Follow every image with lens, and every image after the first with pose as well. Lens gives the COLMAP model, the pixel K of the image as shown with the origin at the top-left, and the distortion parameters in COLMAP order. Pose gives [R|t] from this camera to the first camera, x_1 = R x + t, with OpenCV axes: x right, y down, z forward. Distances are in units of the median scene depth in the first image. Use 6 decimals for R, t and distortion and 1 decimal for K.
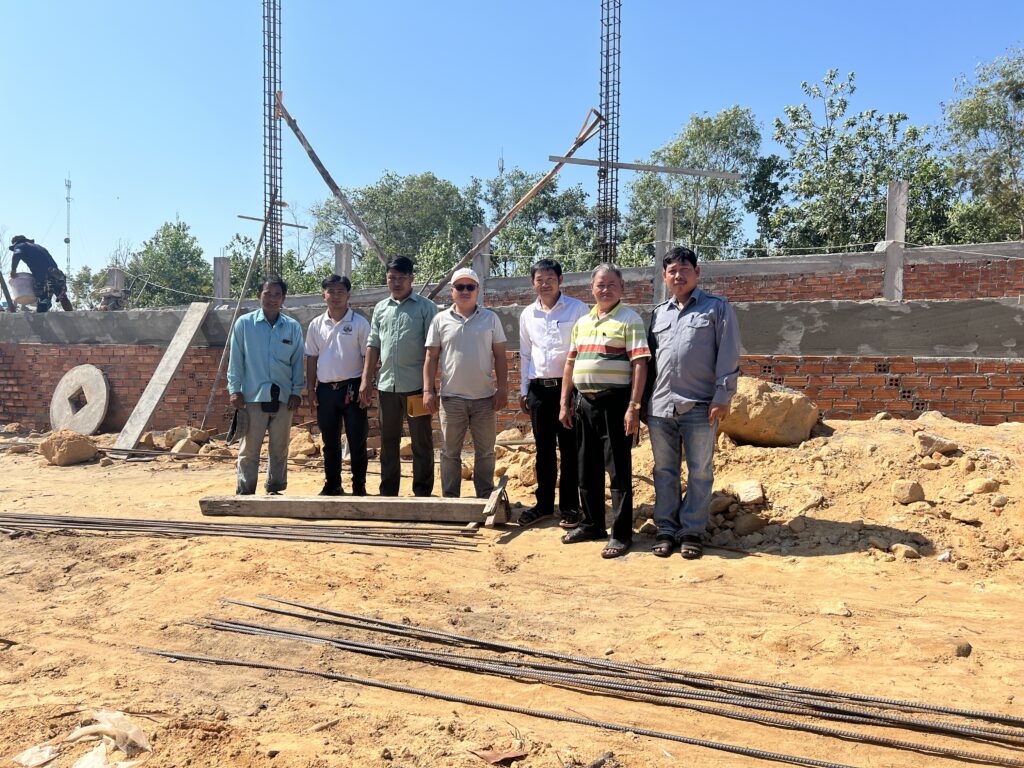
lens RADIAL K [[764.0, 0, 506.2], [0, 764.0, 385.2], [0, 0, 1]] dist [0.049367, -0.047010]
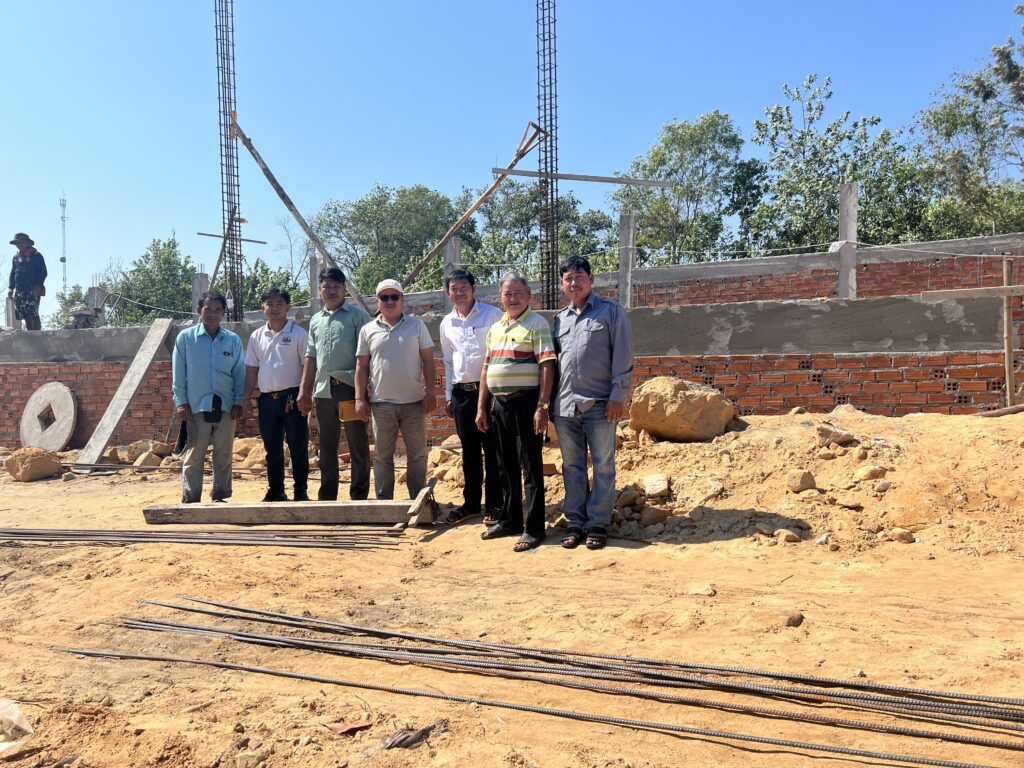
lens RADIAL K [[764.0, 0, 512.4], [0, 764.0, 385.0], [0, 0, 1]] dist [0.049367, -0.047010]
pose [[0.999630, -0.026465, 0.006237, 0.108919], [0.026526, 0.999598, -0.009963, 0.006237], [-0.005971, 0.010125, 0.999931, -0.046974]]
